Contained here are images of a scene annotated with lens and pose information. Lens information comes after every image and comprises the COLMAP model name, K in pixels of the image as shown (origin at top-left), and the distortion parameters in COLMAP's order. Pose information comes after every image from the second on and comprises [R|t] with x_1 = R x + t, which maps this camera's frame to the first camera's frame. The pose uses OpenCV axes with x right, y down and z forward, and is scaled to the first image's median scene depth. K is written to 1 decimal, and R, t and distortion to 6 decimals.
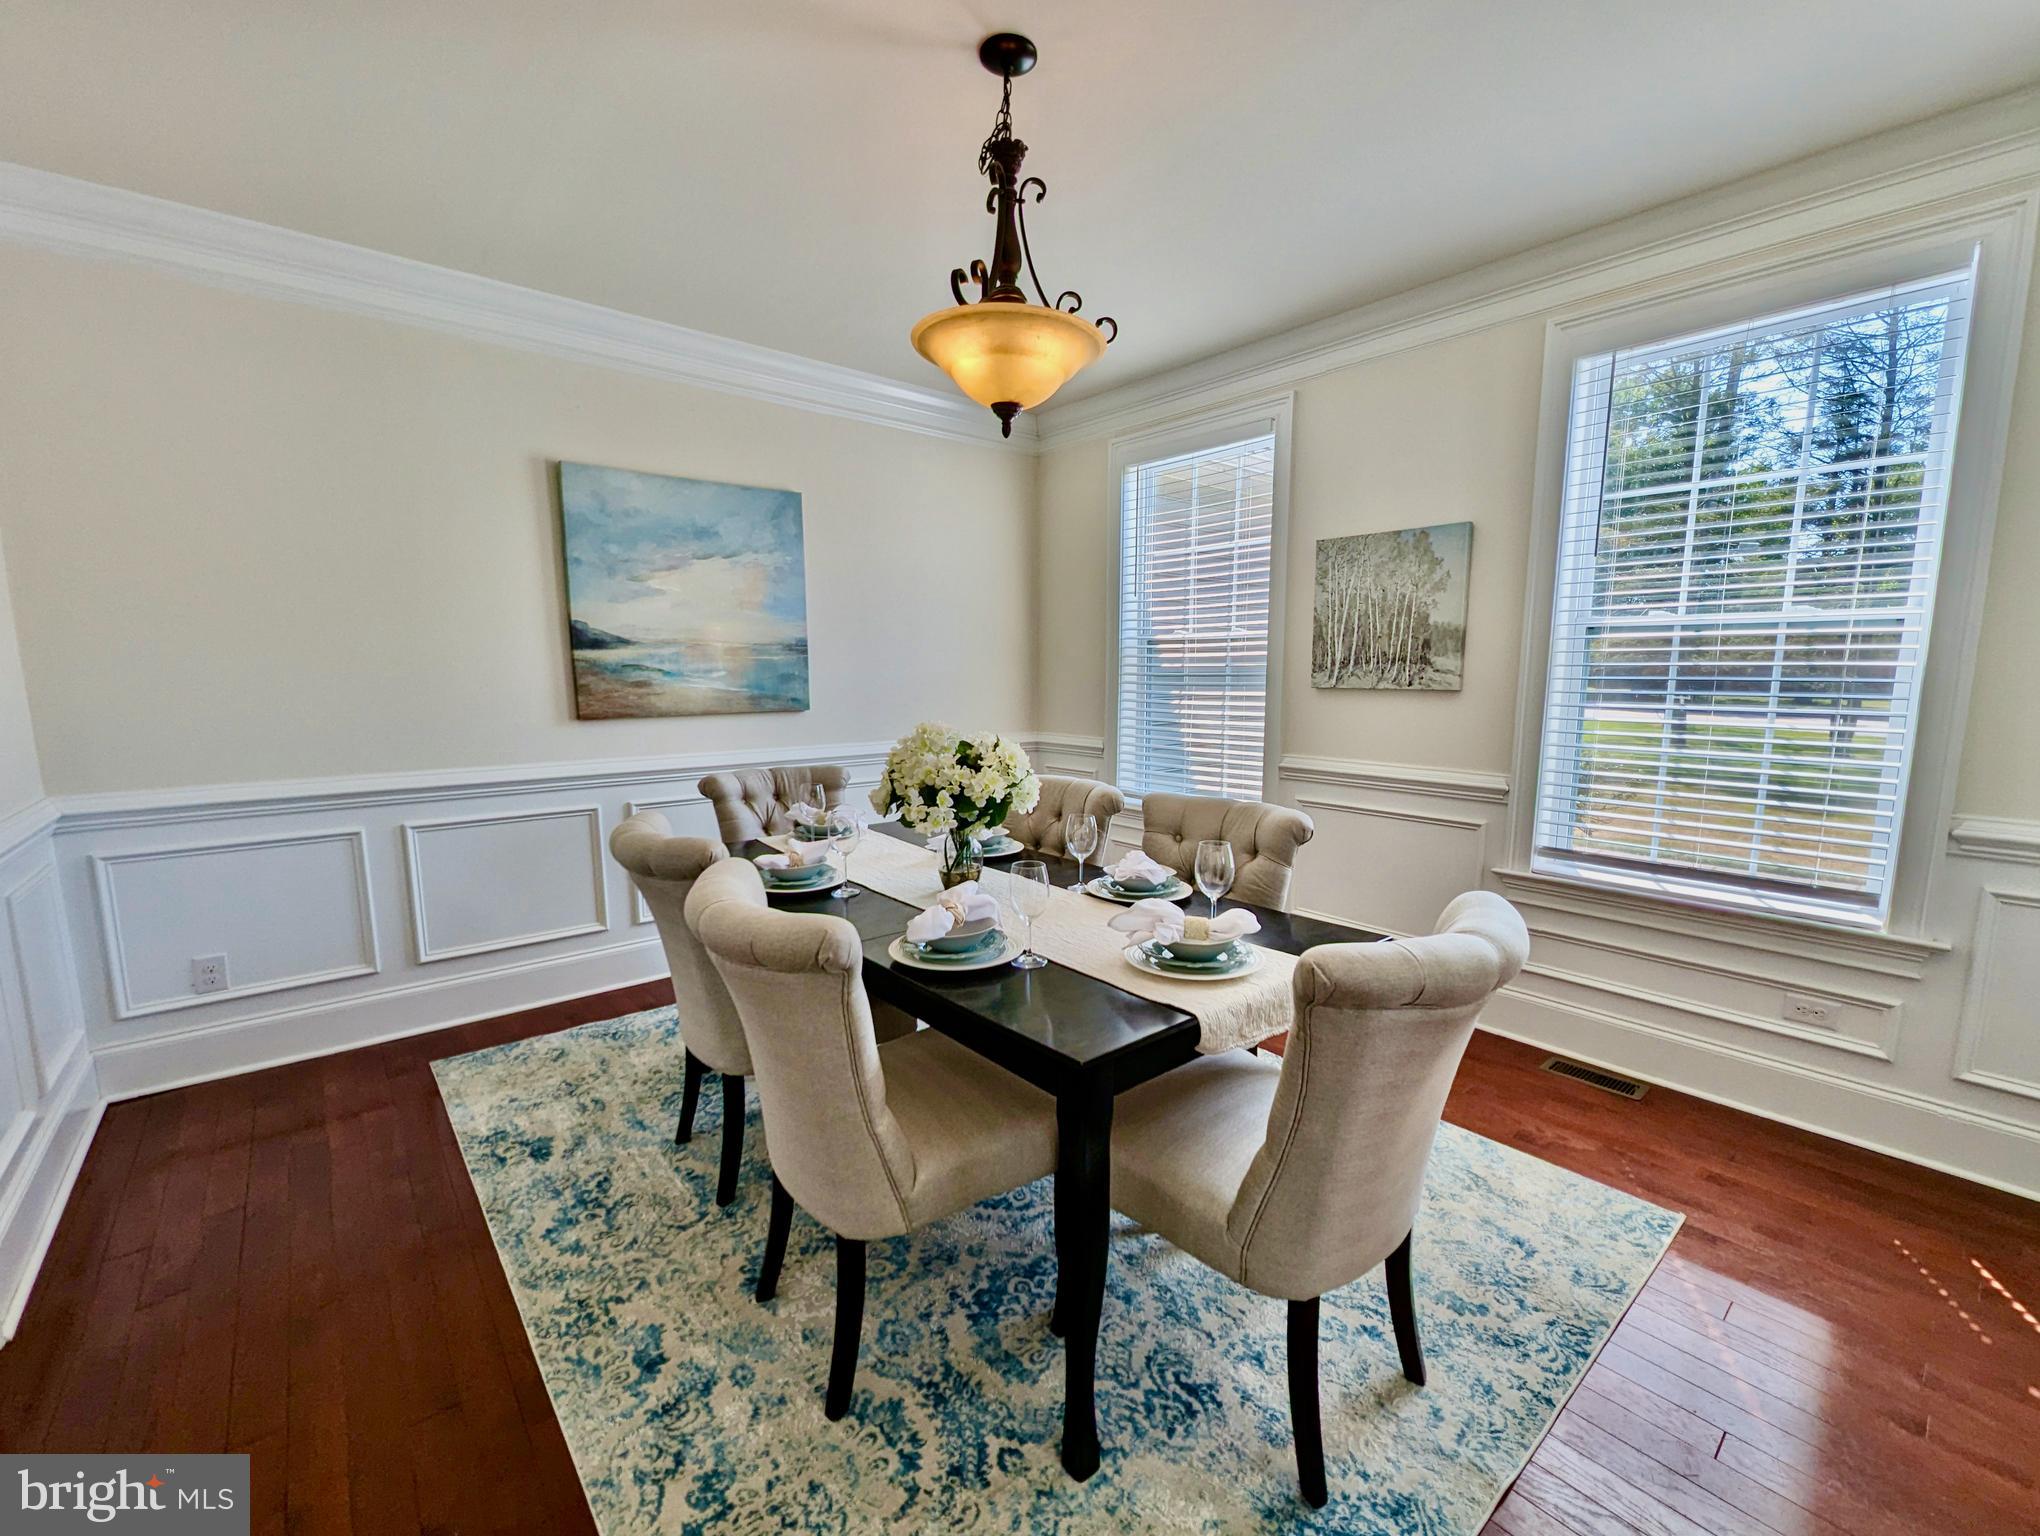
lens RADIAL K [[843.6, 0, 1016.6], [0, 843.6, 782.5], [0, 0, 1]] dist [0.000384, -0.000704]
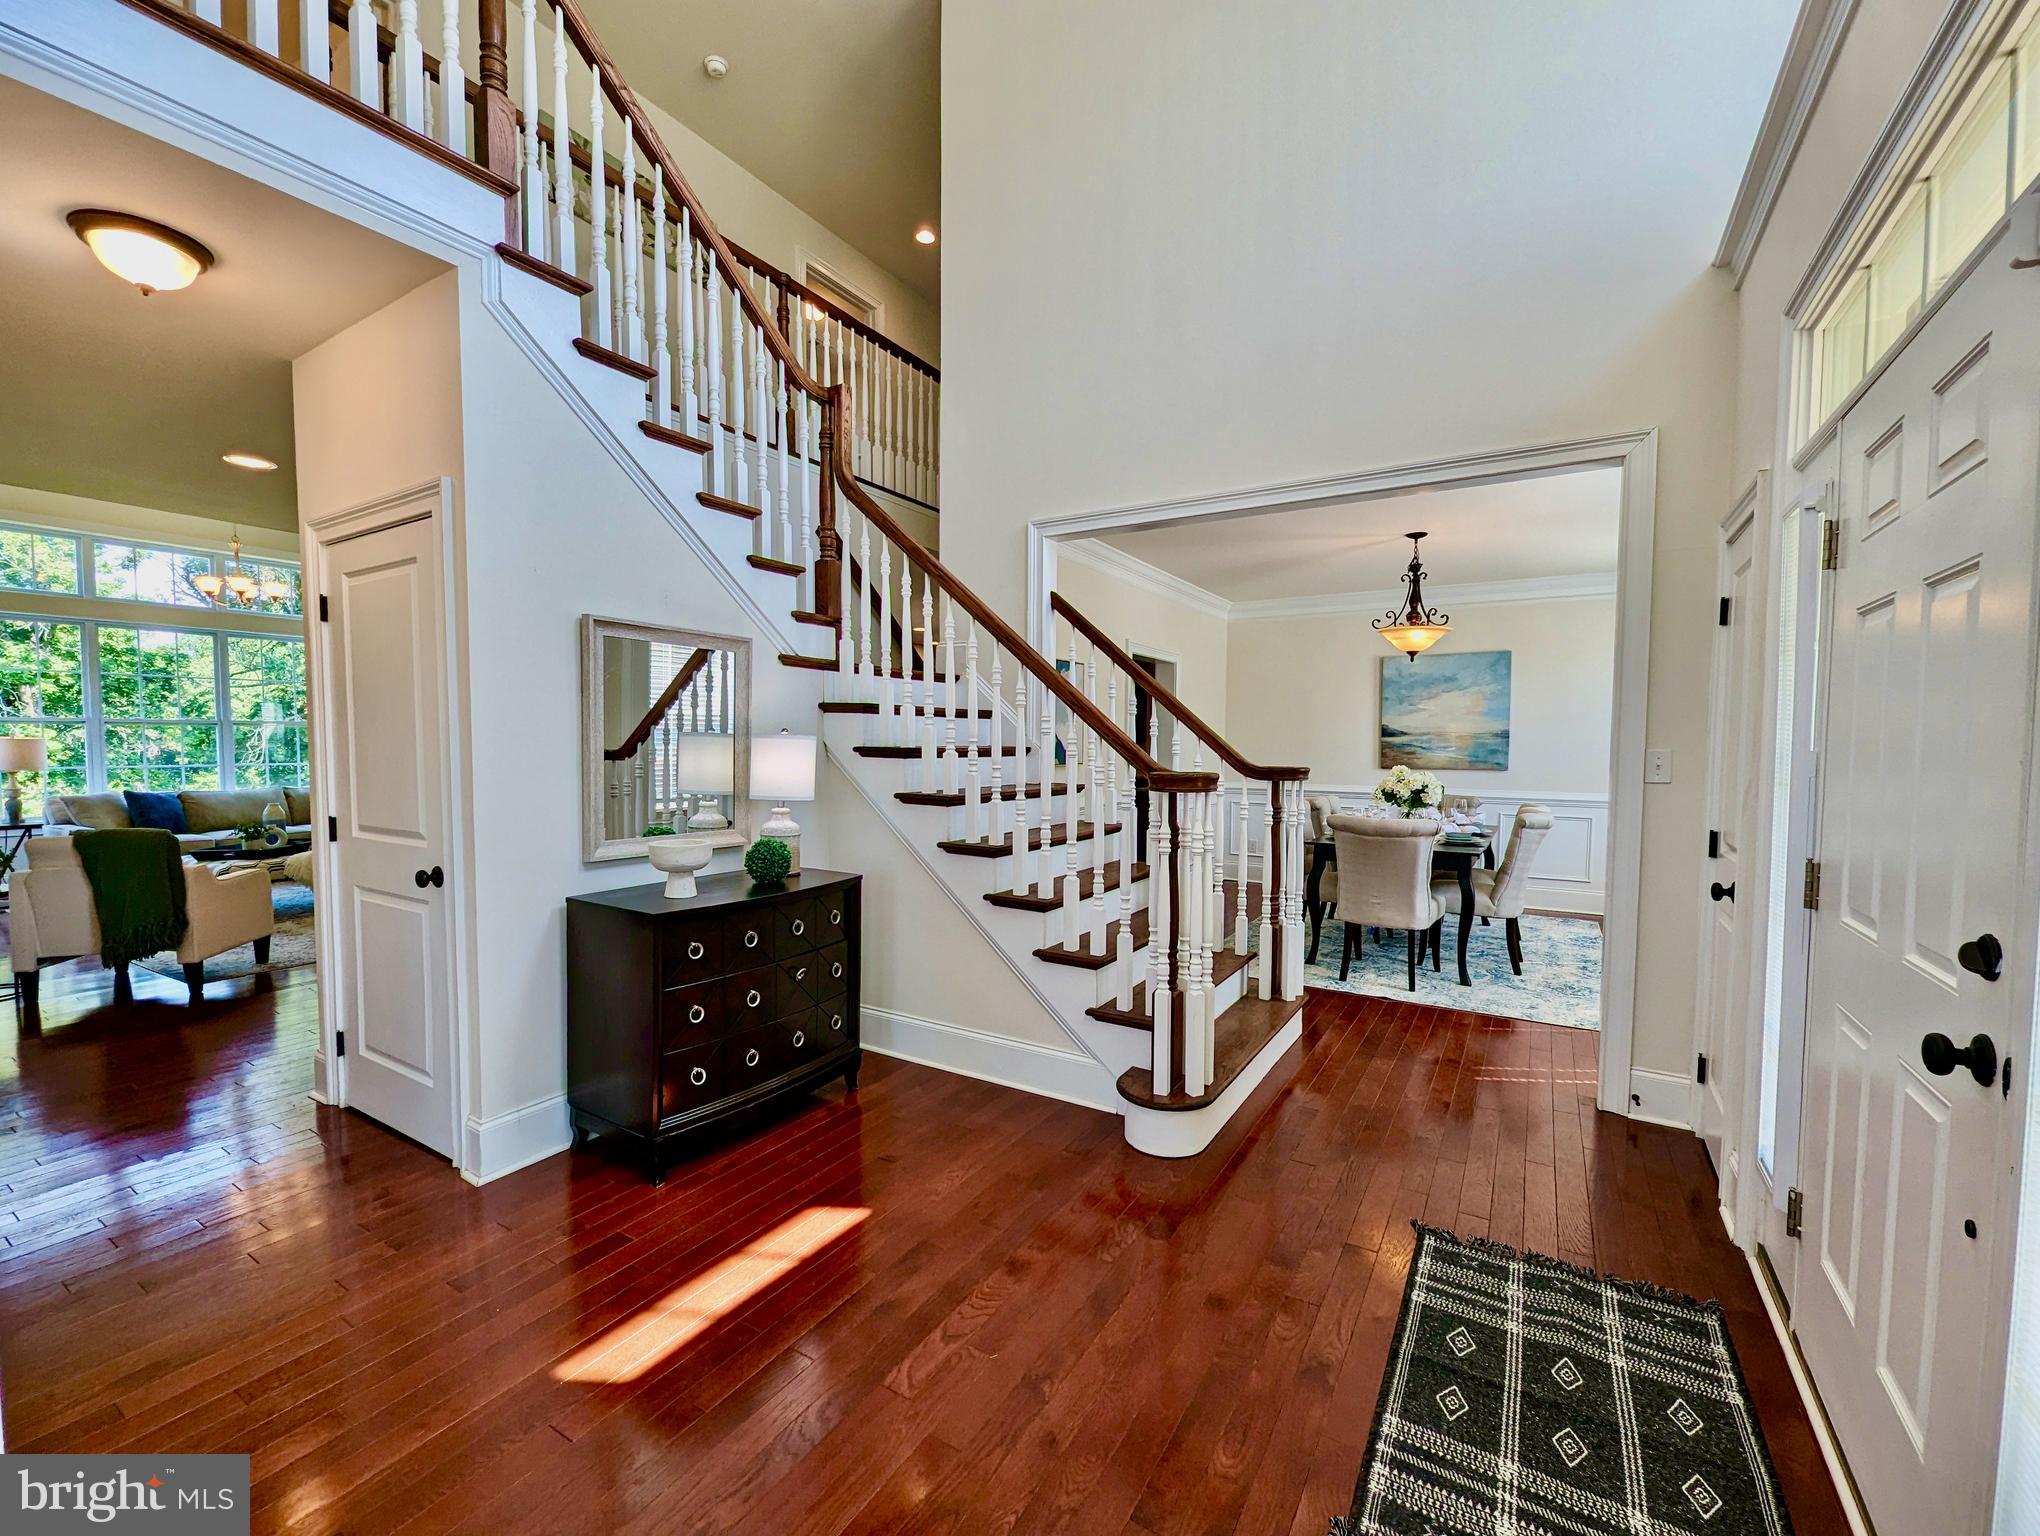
lens RADIAL K [[843.6, 0, 1030.7], [0, 843.6, 786.3], [0, 0, 1]] dist [0.000384, -0.000704]
pose [[0.318210, 0.052686, -0.946555, 1.297877], [-0.137329, 0.990485, 0.008965, 0.080259], [0.938021, 0.127137, 0.322417, -0.584213]]
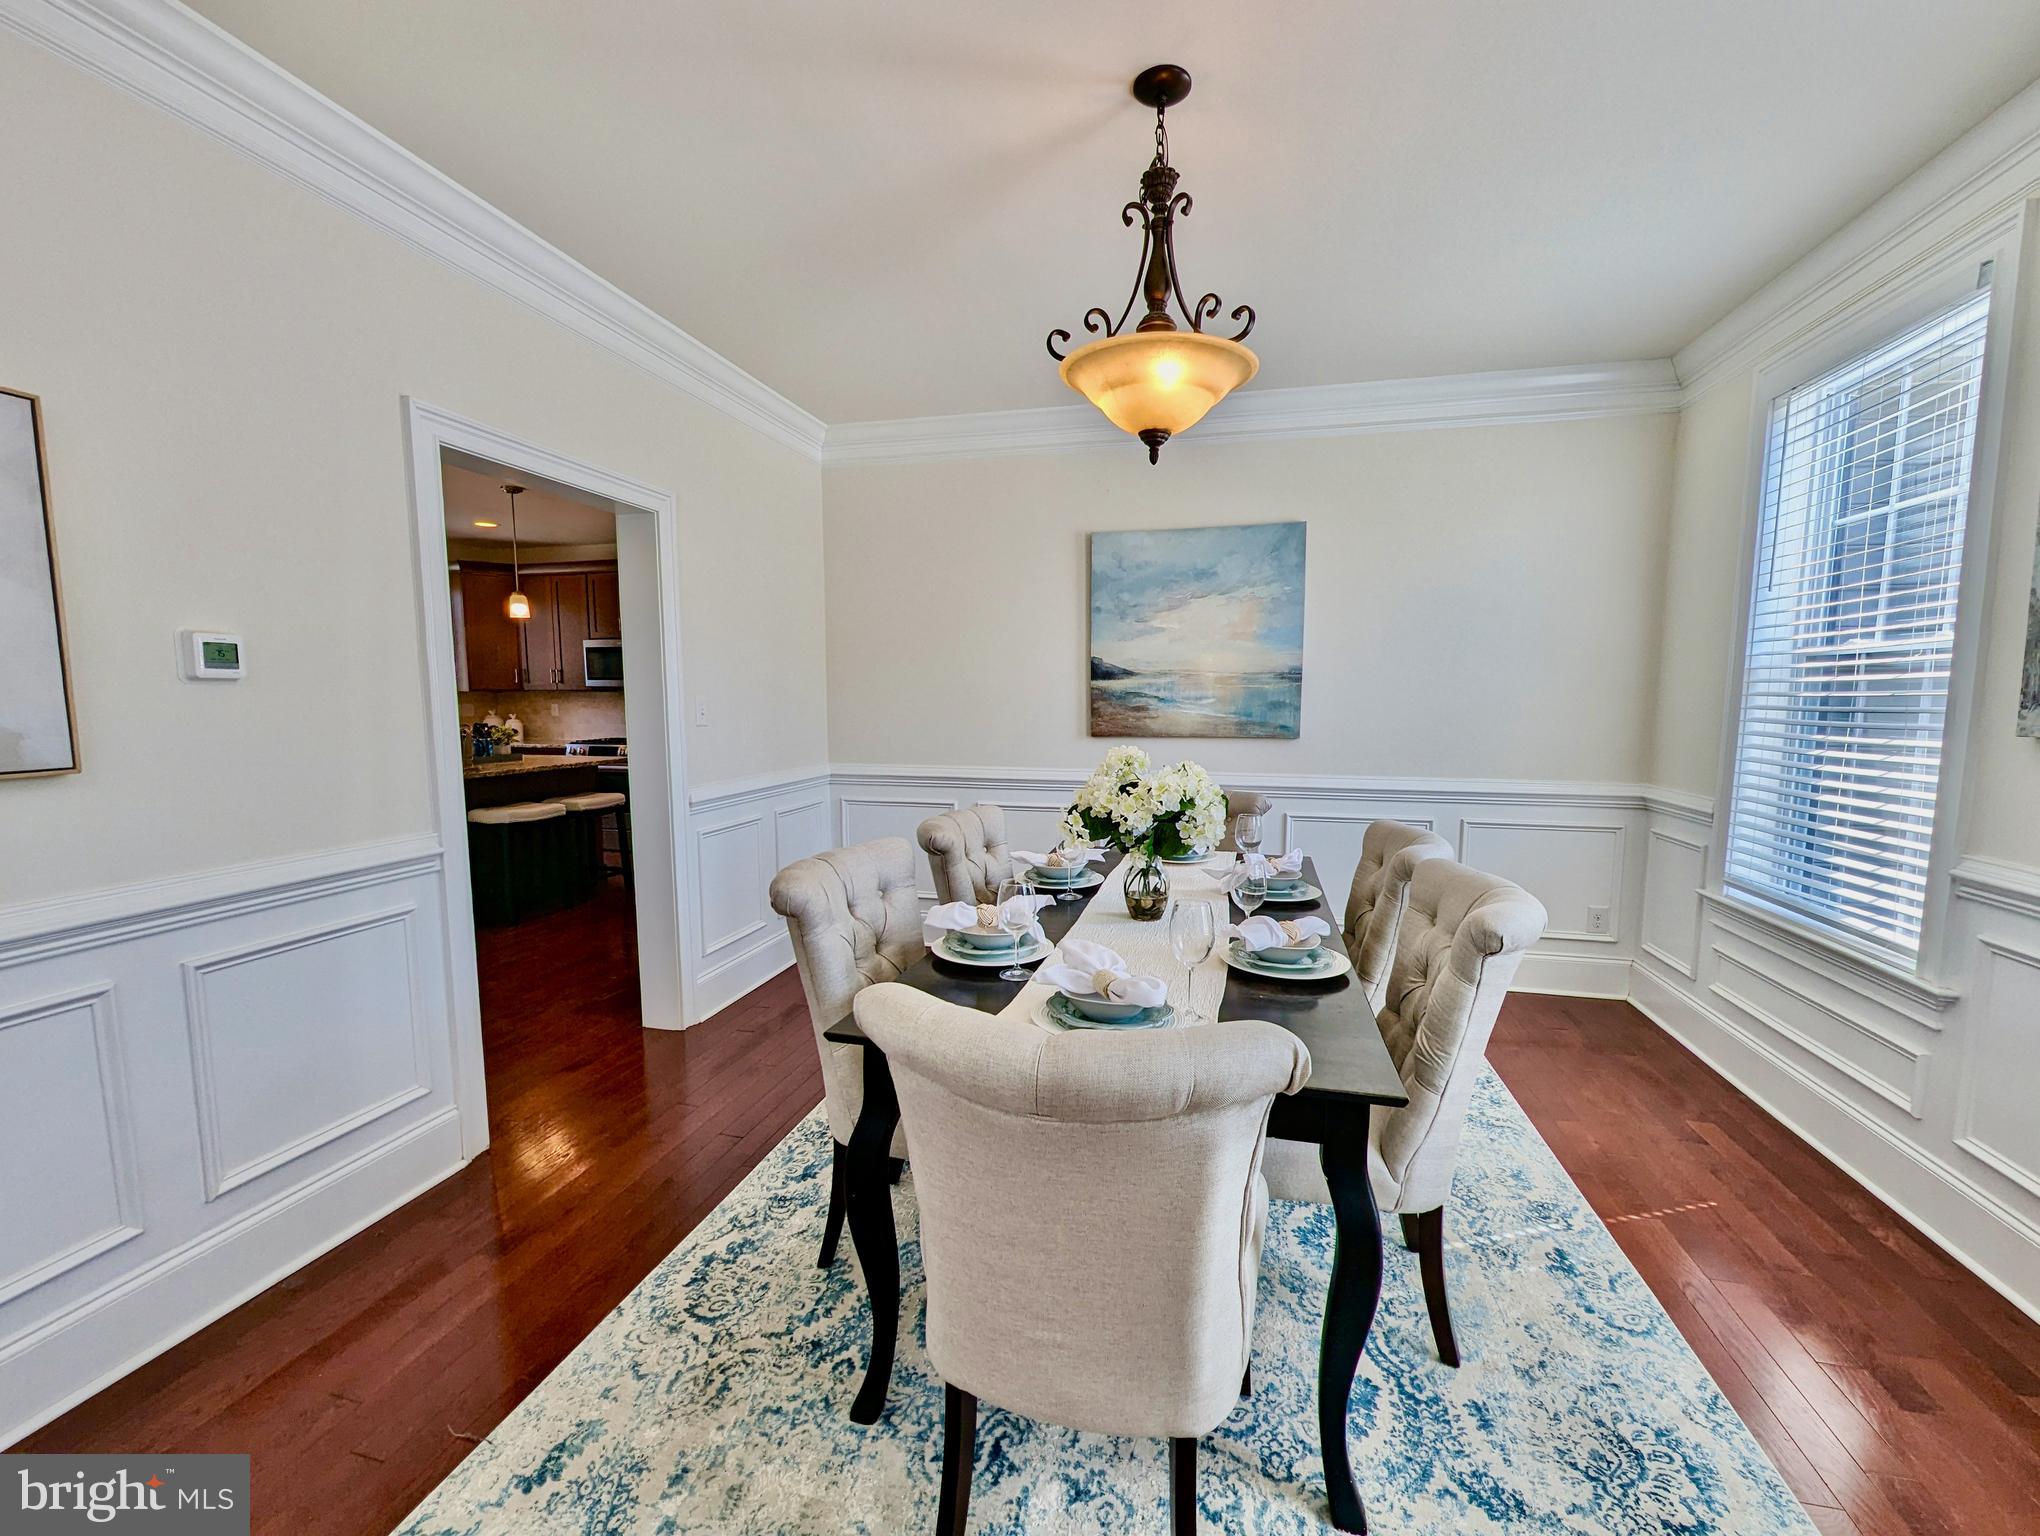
lens RADIAL K [[843.6, 0, 1029.5], [0, 843.6, 780.5], [0, 0, 1]] dist [0.000384, -0.000704]
pose [[0.589591, 0.084355, -0.803285, 0.429732], [-0.115342, 0.993132, 0.019634, -0.023358], [0.799424, 0.081076, 0.595272, 0.189942]]
